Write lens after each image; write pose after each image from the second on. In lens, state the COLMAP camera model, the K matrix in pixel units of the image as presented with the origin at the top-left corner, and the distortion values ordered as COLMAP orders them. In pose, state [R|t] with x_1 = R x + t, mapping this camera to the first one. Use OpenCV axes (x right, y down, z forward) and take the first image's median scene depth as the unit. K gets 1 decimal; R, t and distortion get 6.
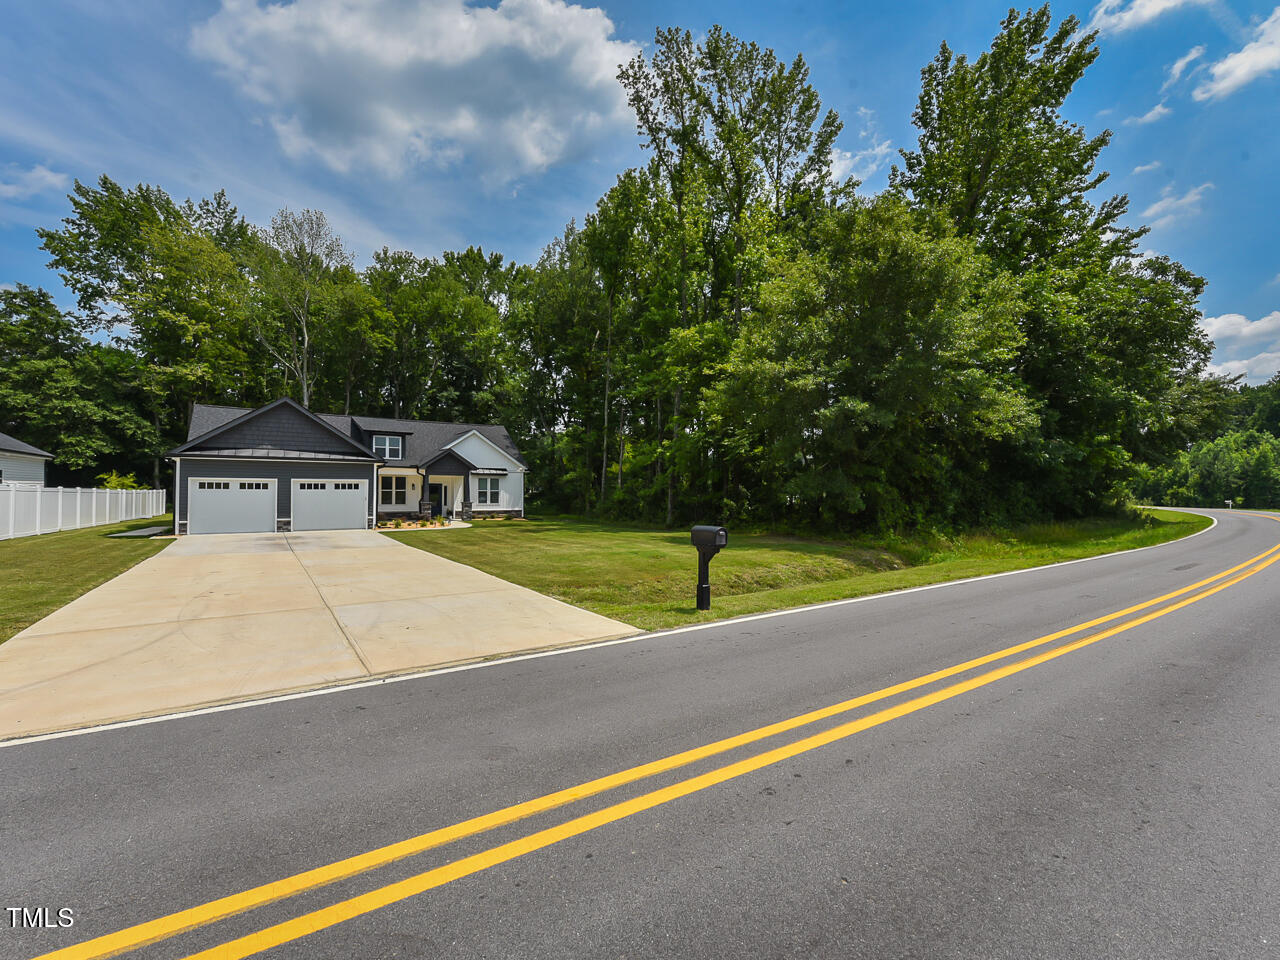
lens RADIAL K [[577.9, 0, 642.8], [0, 577.9, 483.4], [0, 0, 1]] dist [0.006850, 0.000511]
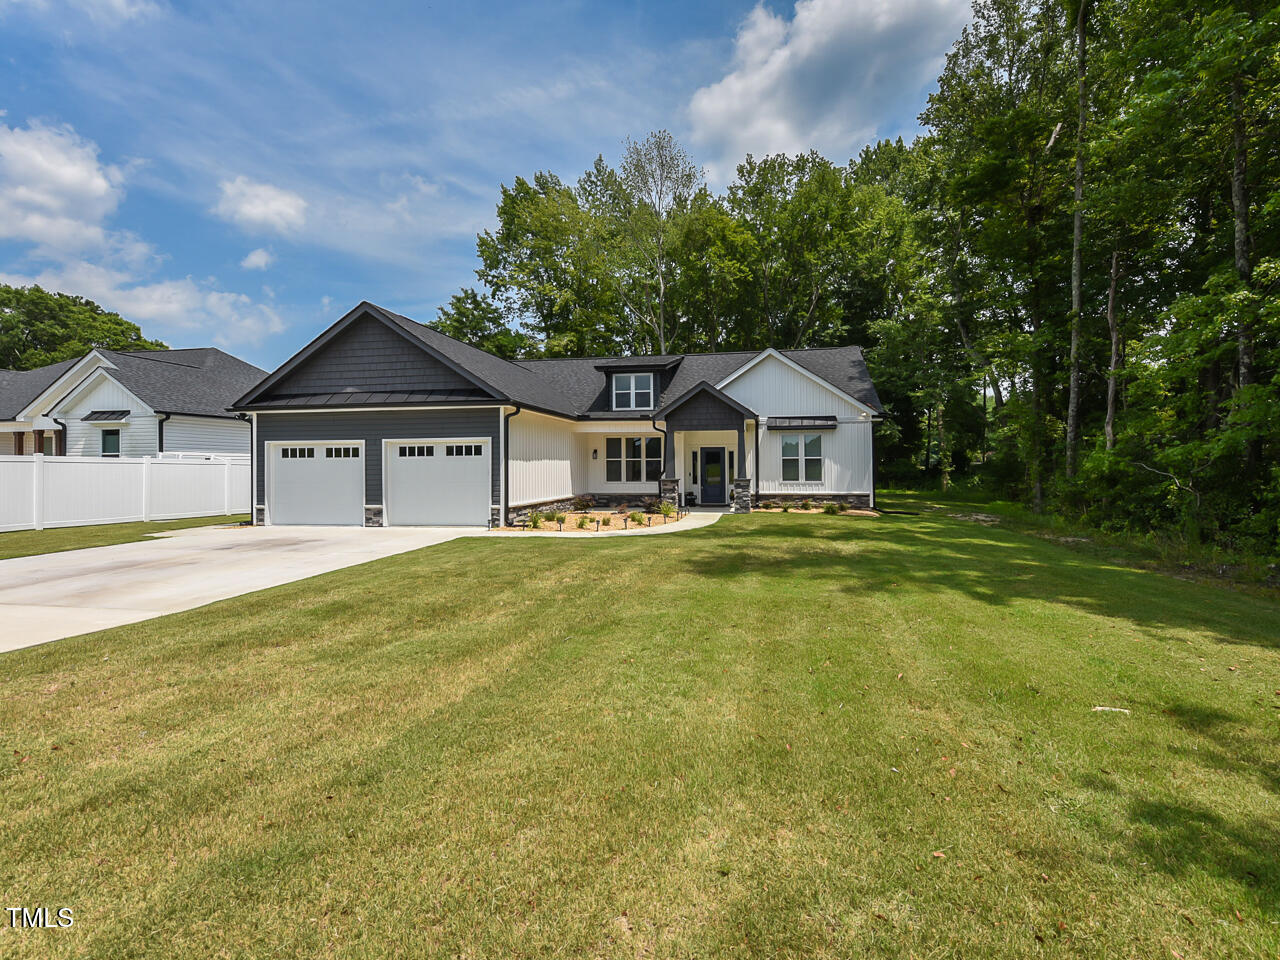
lens RADIAL K [[585.5, 0, 656.2], [0, 585.5, 465.7], [0, 0, 1]] dist [0.003114, 0.000028]
pose [[0.725874, -0.010788, -0.687743, 0.013288], [0.019352, 0.999801, 0.004742, 0.013714], [0.687555, -0.016751, 0.725939, 0.466304]]
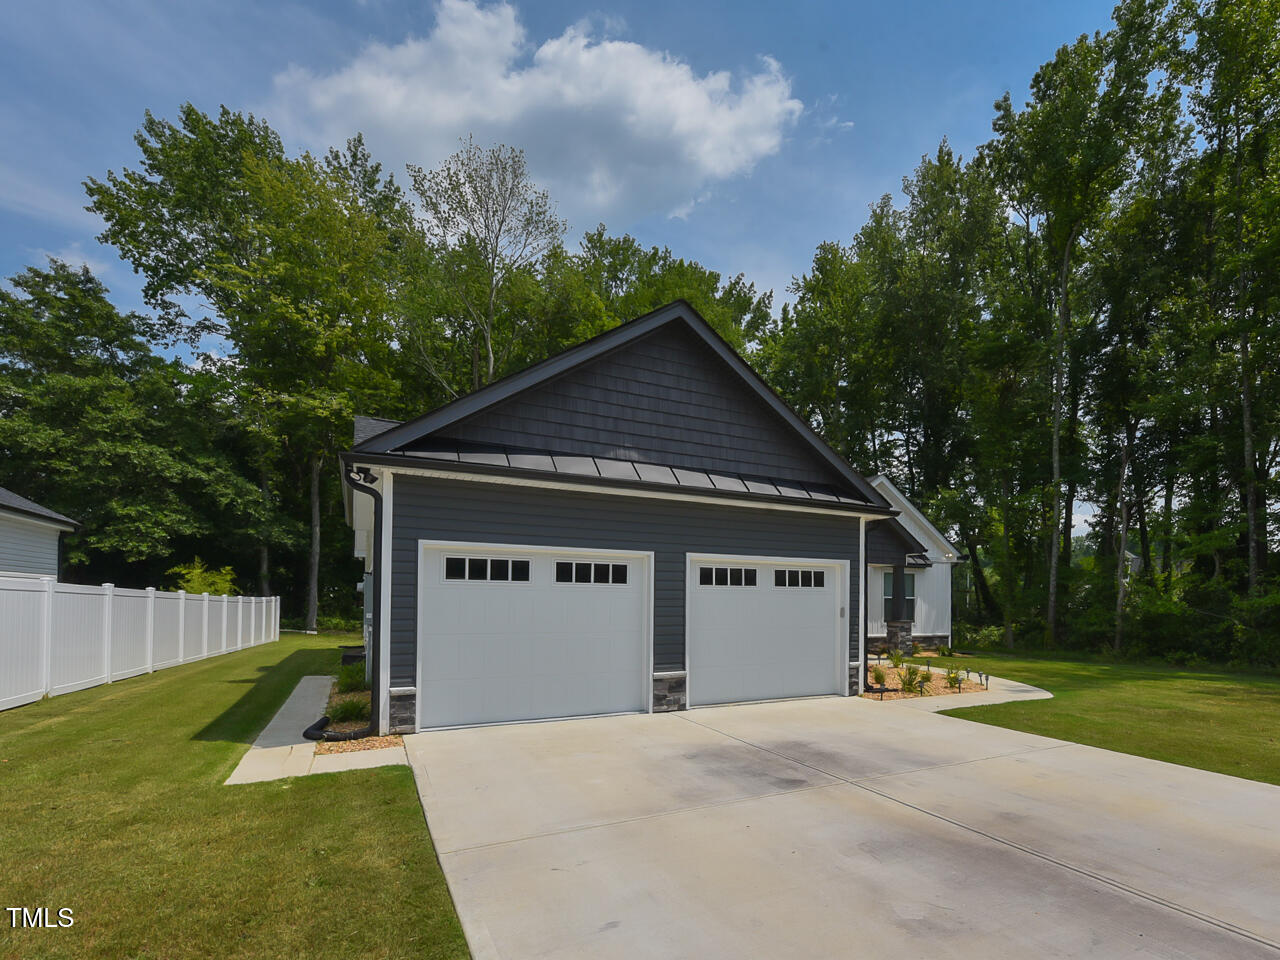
lens RADIAL K [[663.0, 0, 753.0], [0, 663.0, 595.8], [0, 0, 1]] dist [0.006647, -0.000593]
pose [[0.998759, 0.001692, -0.049778, -0.340216], [-0.001746, 0.999998, -0.001035, 0.010728], [0.049776, 0.001120, 0.998760, 0.382034]]
